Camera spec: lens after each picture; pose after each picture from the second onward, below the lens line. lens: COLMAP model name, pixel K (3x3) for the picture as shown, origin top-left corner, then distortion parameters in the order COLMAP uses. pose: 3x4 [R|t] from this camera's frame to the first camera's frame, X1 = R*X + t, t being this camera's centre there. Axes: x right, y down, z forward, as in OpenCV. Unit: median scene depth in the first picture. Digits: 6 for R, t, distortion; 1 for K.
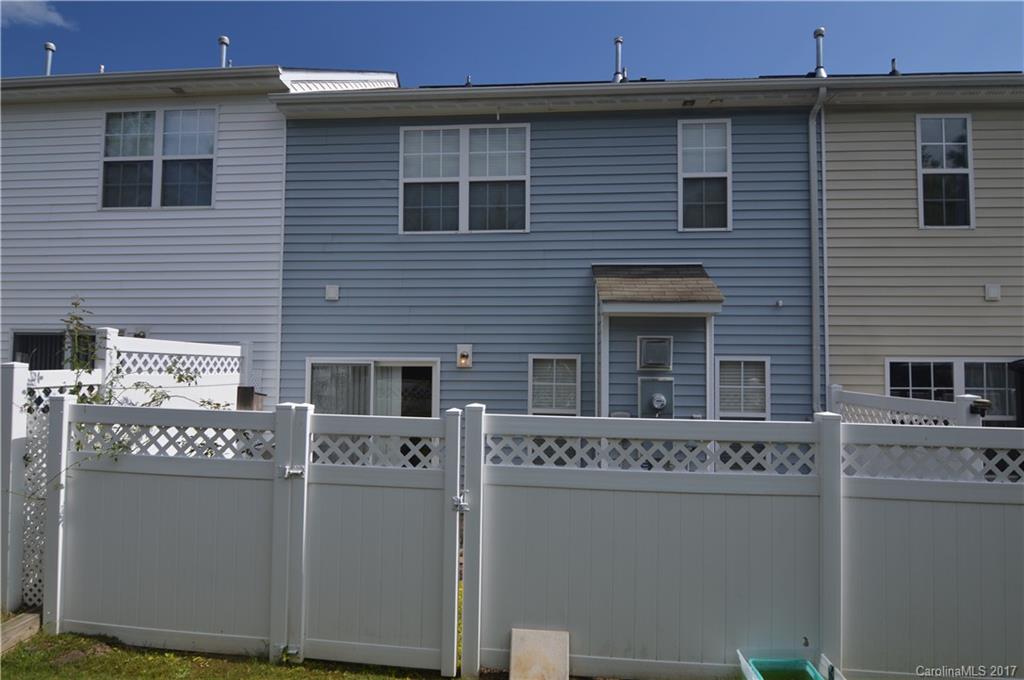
lens RADIAL K [[580.4, 0, 507.4], [0, 580.4, 338.0], [0, 0, 1]] dist [-0.001397, -0.016407]
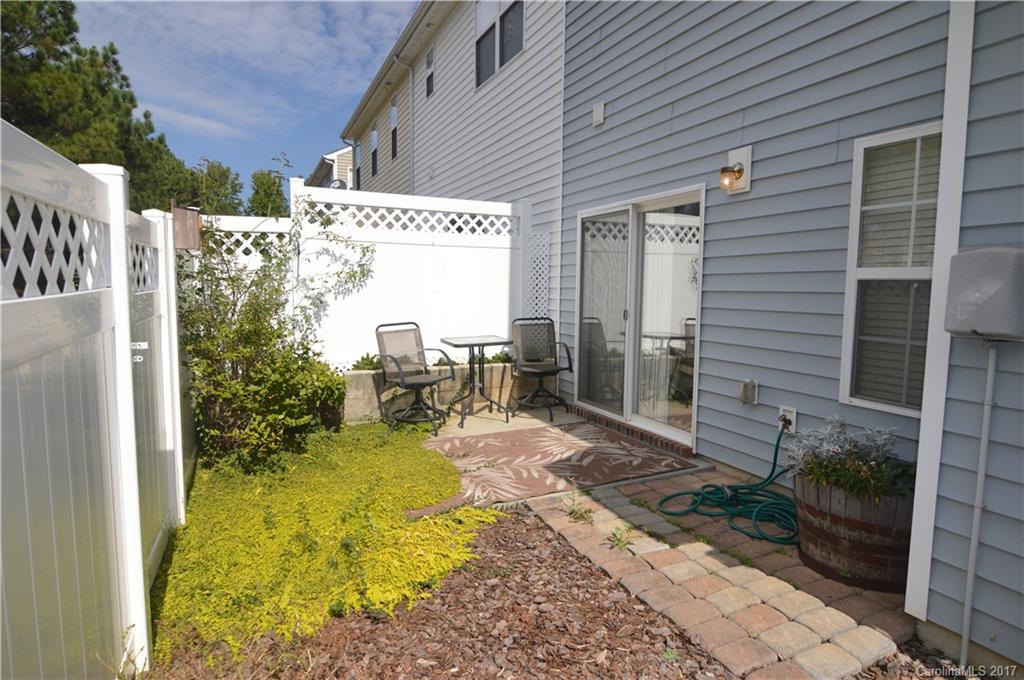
lens RADIAL K [[580.4, 0, 507.4], [0, 580.4, 338.0], [0, 0, 1]] dist [-0.001397, -0.016407]
pose [[0.479441, 0.079164, -0.873996, 0.299277], [0.034267, 0.993475, 0.108783, 0.118181], [0.876905, -0.082105, 0.473600, 0.578077]]
